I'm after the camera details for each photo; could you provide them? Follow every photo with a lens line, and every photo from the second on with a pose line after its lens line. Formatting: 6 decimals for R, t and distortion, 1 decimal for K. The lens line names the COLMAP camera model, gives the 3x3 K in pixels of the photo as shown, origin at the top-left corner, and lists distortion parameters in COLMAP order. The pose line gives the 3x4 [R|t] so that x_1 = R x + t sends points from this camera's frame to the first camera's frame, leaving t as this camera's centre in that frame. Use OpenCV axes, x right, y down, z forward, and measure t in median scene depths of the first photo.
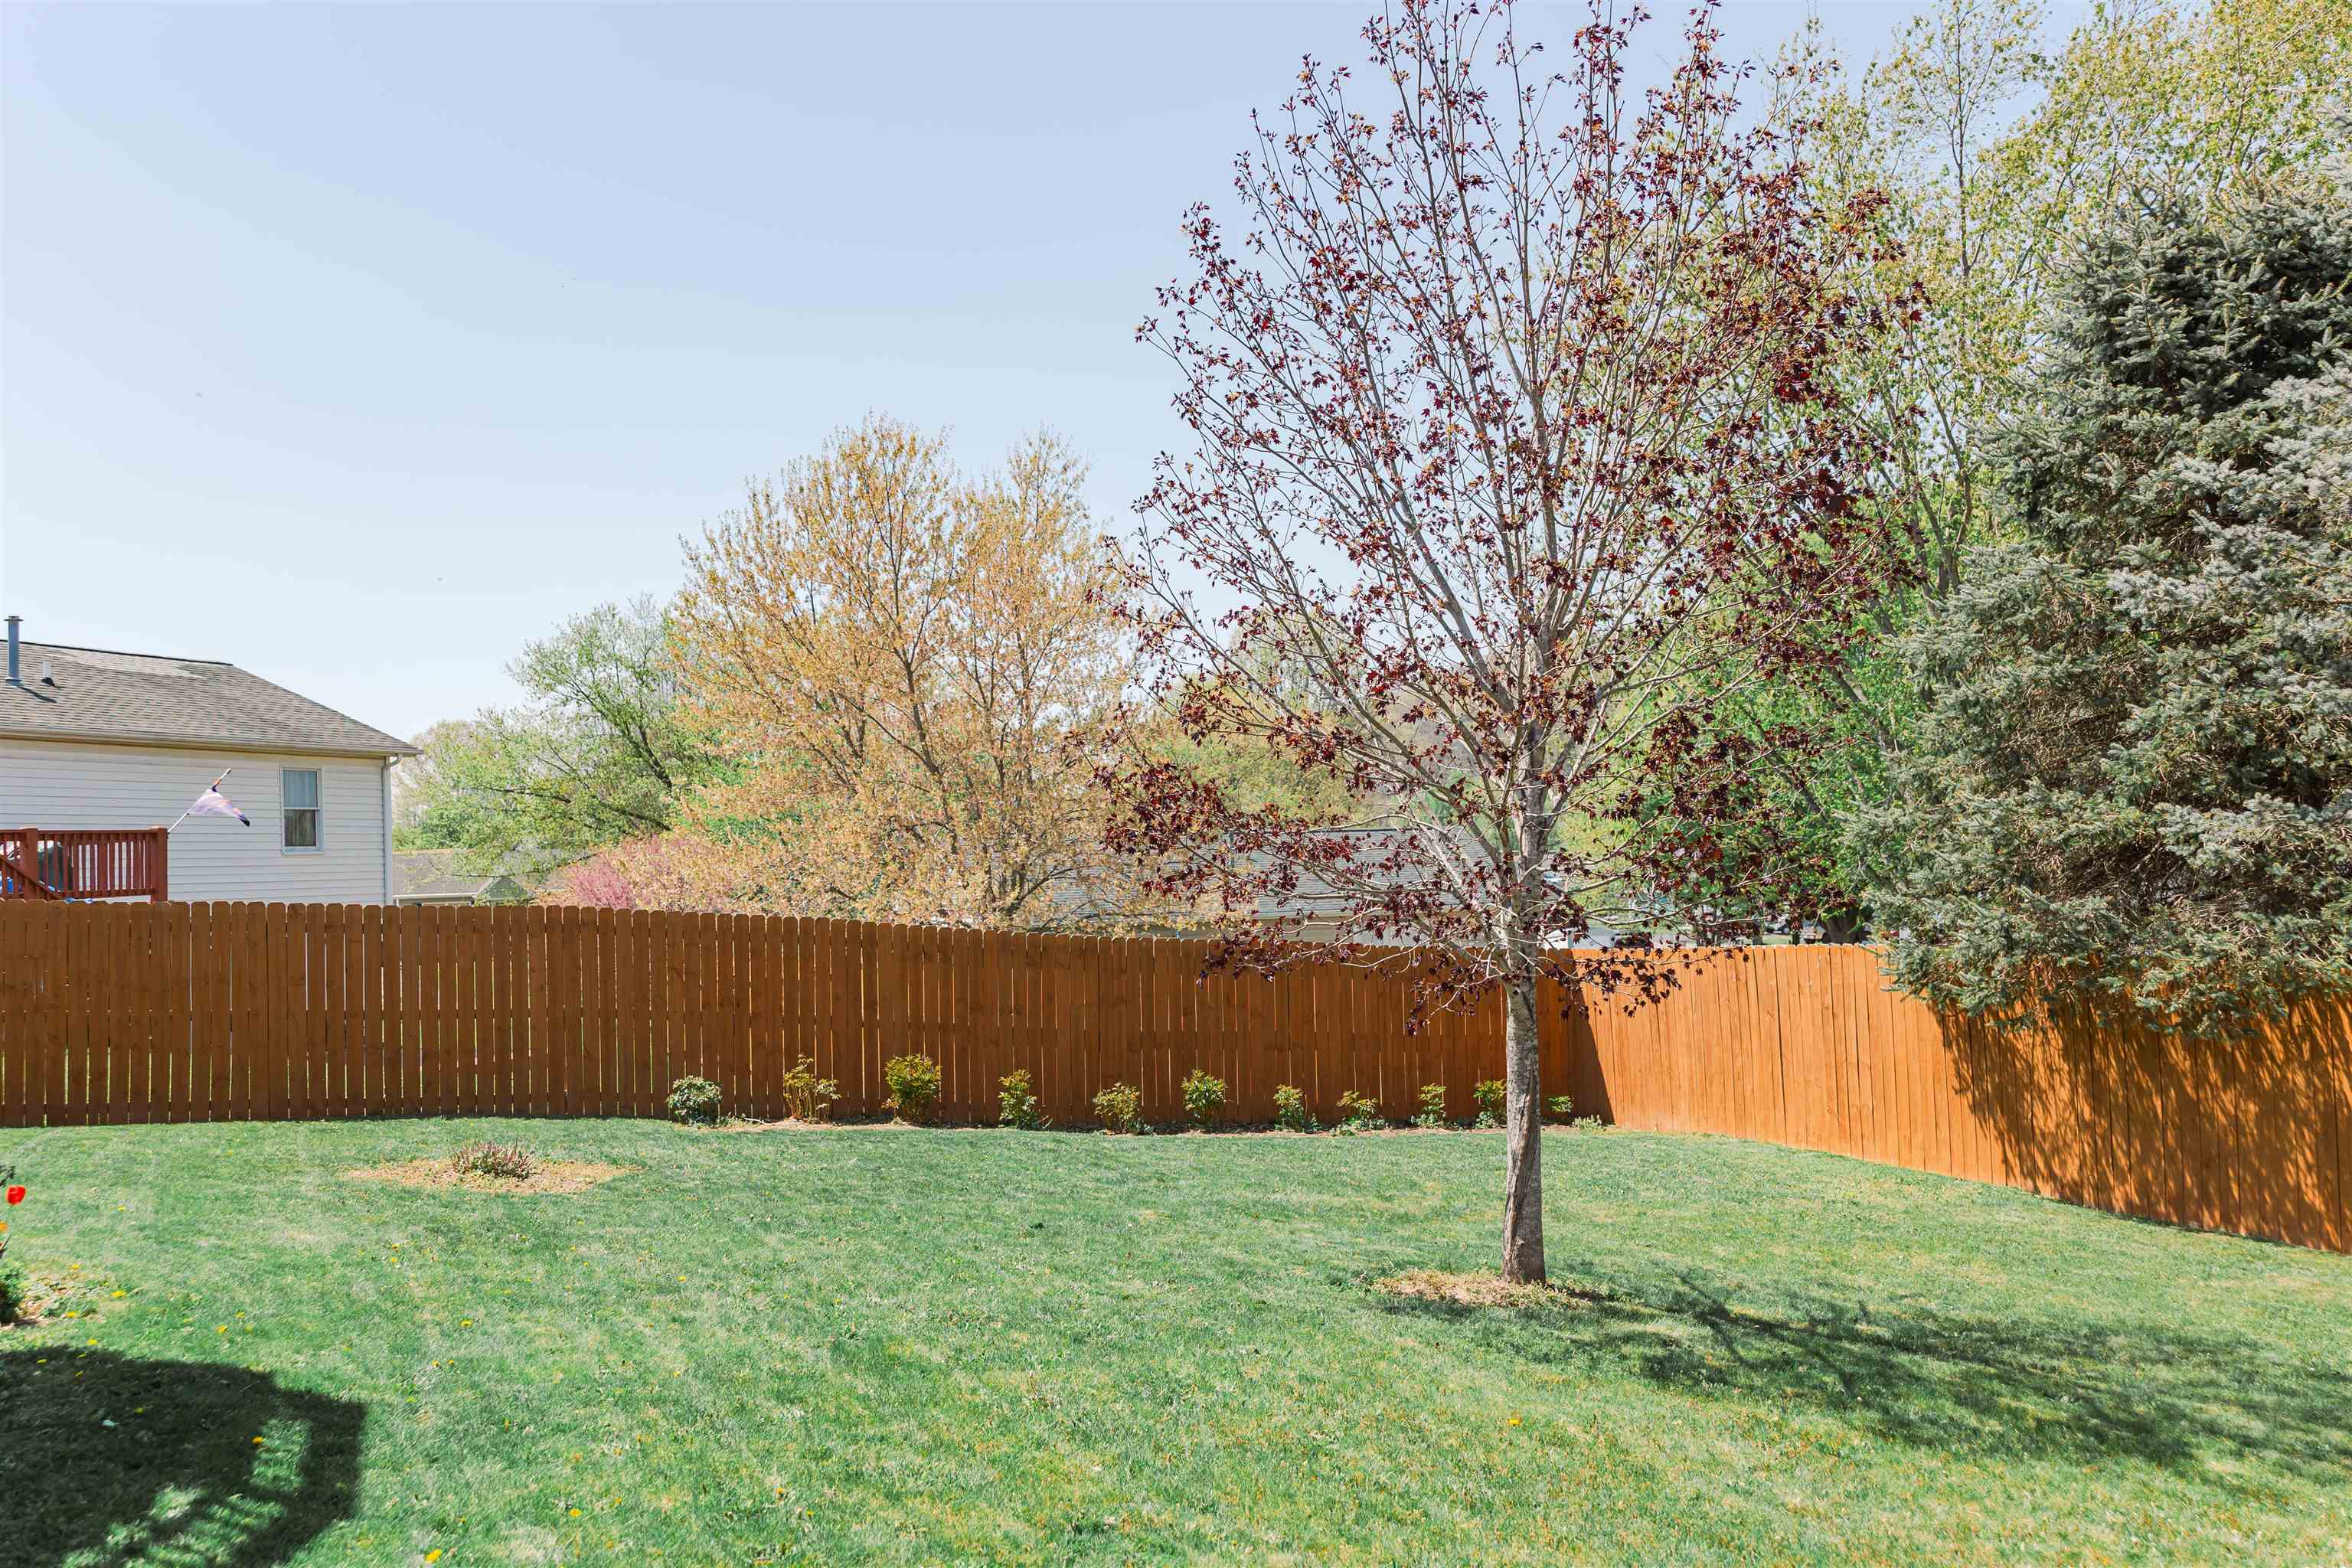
lens RADIAL K [[1852.7, 0, 1165.3], [0, 1852.7, 788.8], [0, 0, 1]] dist [0.024536, -0.014831]
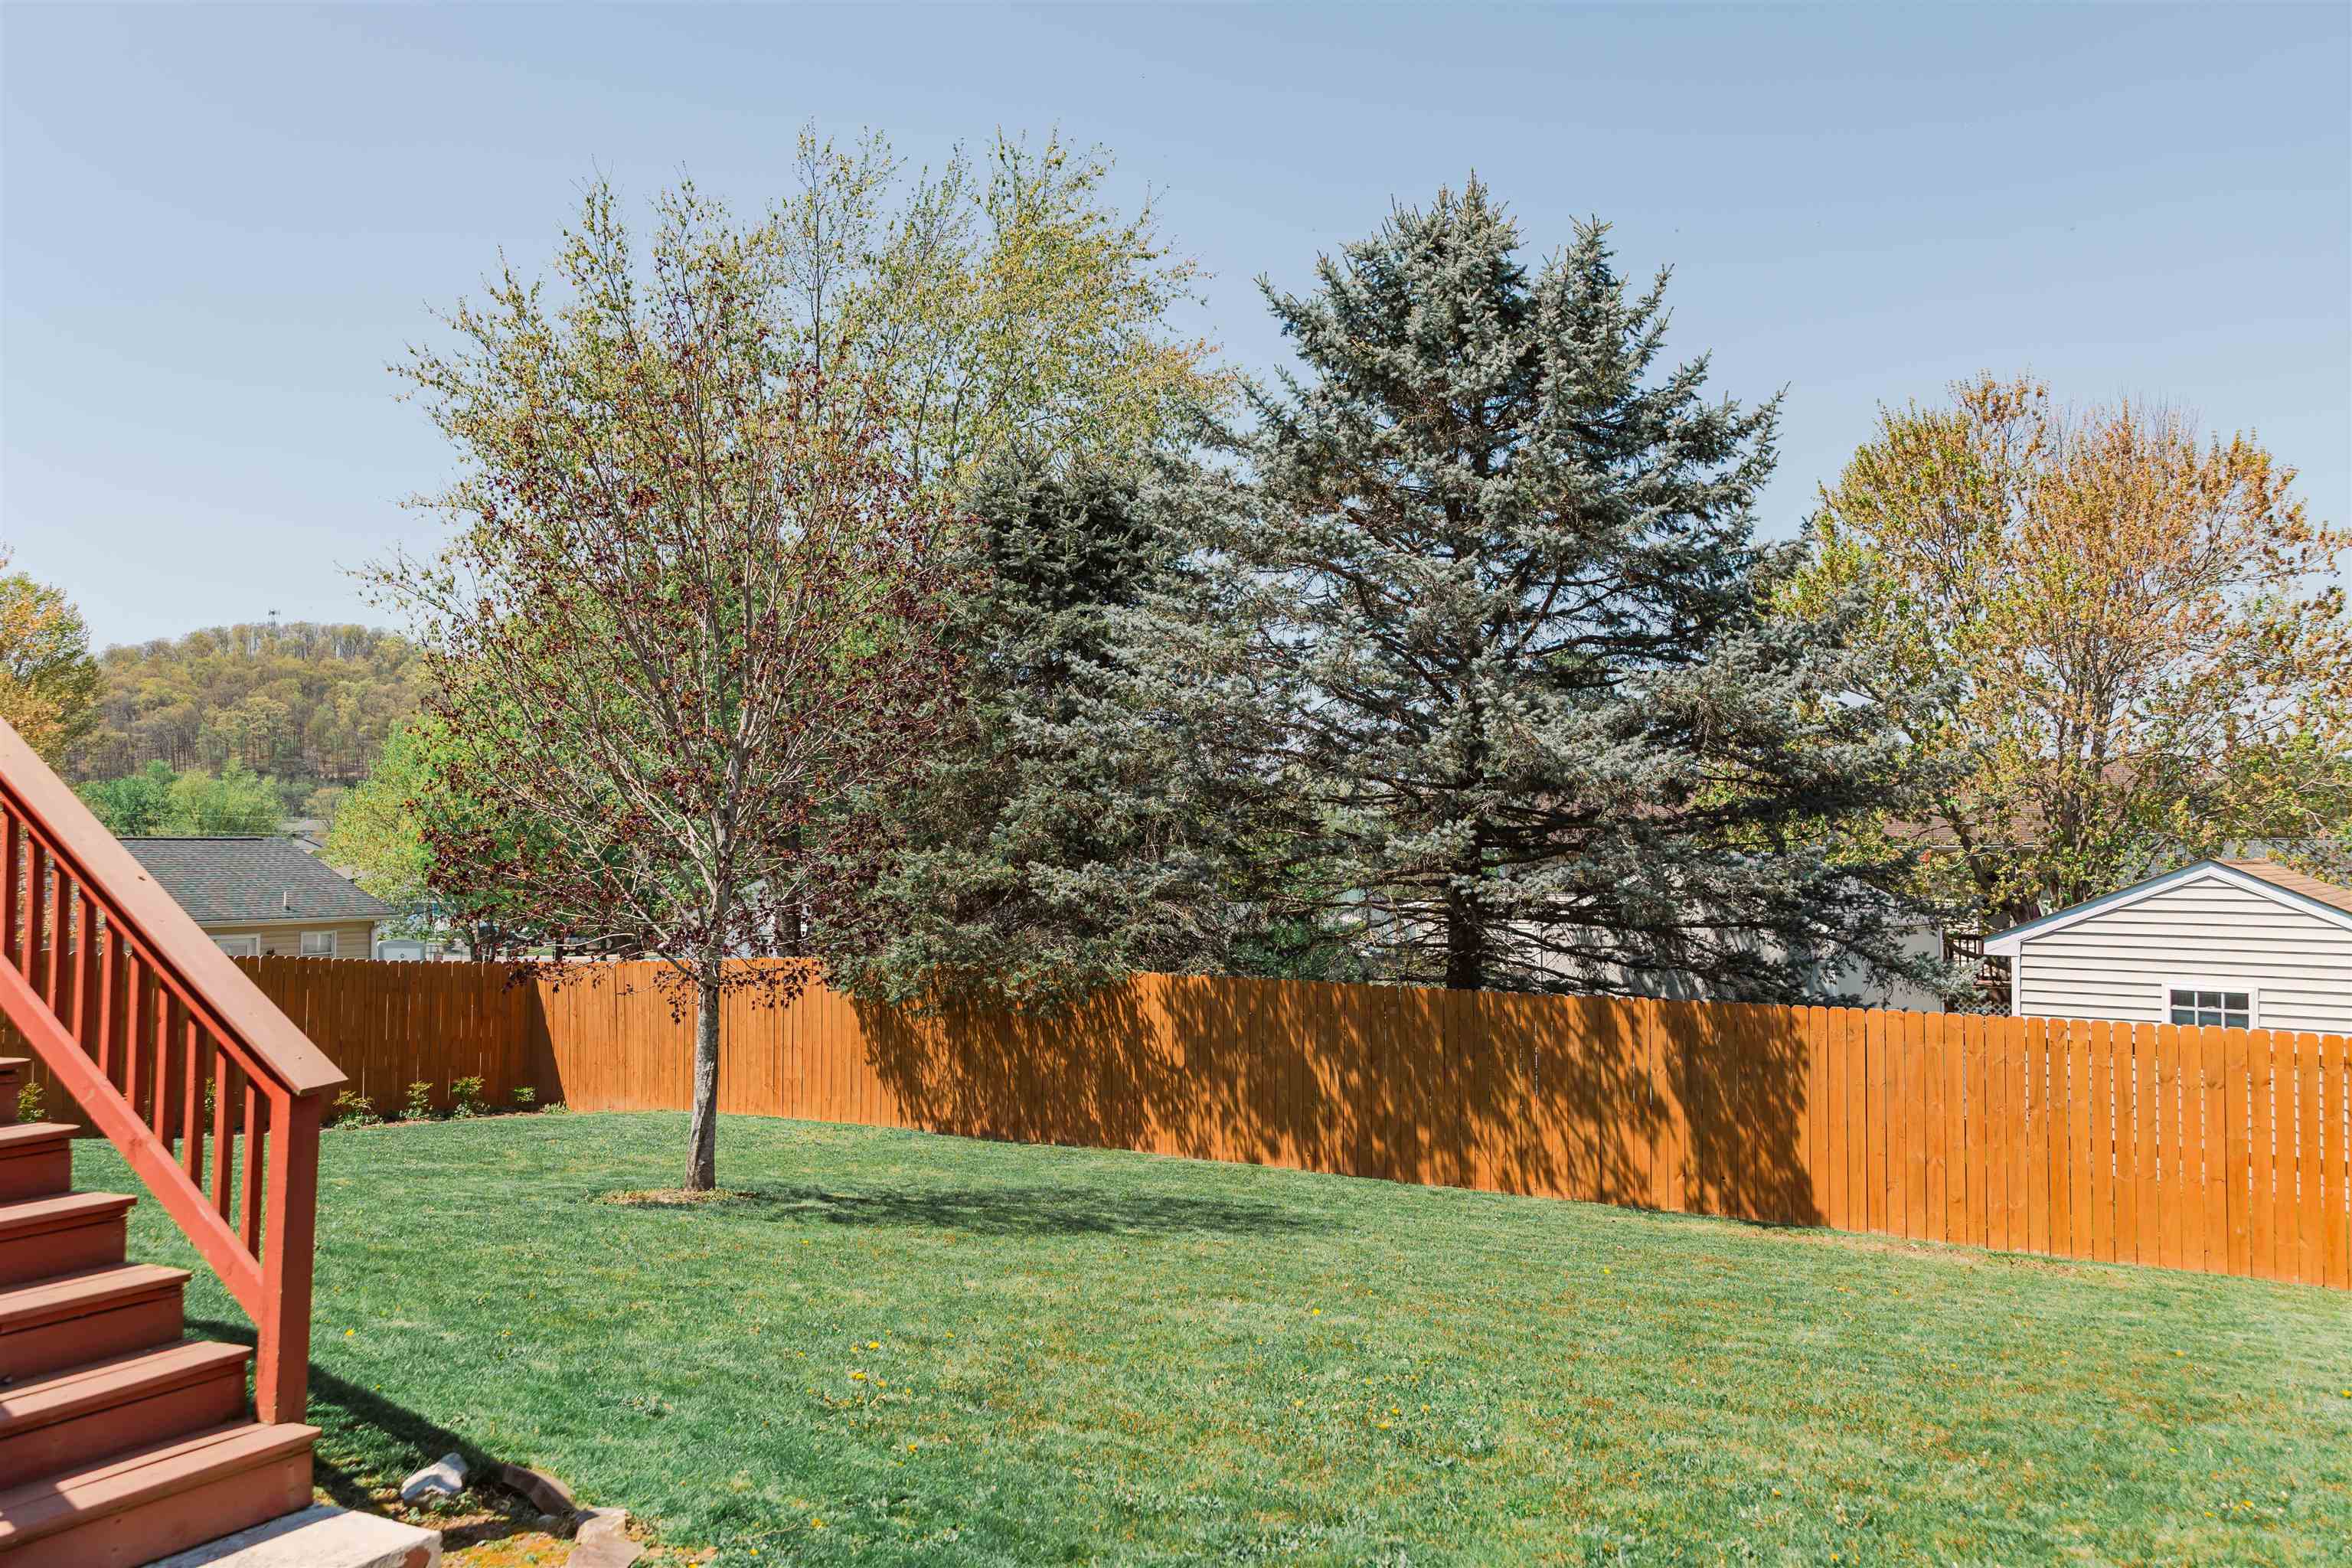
lens RADIAL K [[1852.7, 0, 1179.5], [0, 1852.7, 779.0], [0, 0, 1]] dist [0.024536, -0.014831]
pose [[0.781206, 0.056904, 0.621675, -0.294846], [-0.049948, 0.998342, -0.028616, -0.022701], [-0.622272, -0.008697, 0.782753, -0.250145]]
